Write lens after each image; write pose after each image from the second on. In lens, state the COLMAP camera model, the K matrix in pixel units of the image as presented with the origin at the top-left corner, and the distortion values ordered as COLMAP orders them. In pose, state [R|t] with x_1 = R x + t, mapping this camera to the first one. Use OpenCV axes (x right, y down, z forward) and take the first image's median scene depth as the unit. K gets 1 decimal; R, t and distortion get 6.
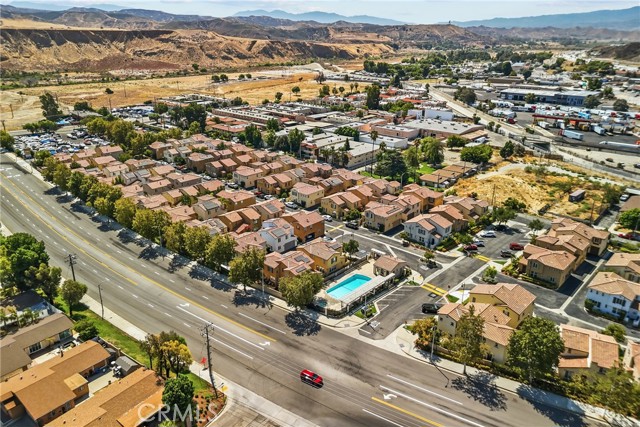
lens RADIAL K [[456.5, 0, 320.0], [0, 456.5, 211.4], [0, 0, 1]] dist [0.031468, -0.007025]
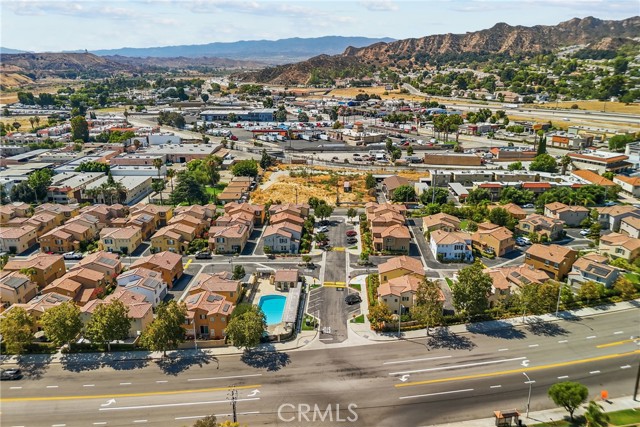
lens RADIAL K [[456.5, 0, 319.8], [0, 456.5, 216.4], [0, 0, 1]] dist [0.031468, -0.007025]
pose [[0.769229, -0.213516, 0.602244, -0.328253], [0.240552, 0.969945, 0.036628, -0.027361], [-0.591965, 0.116695, 0.797471, 0.130921]]
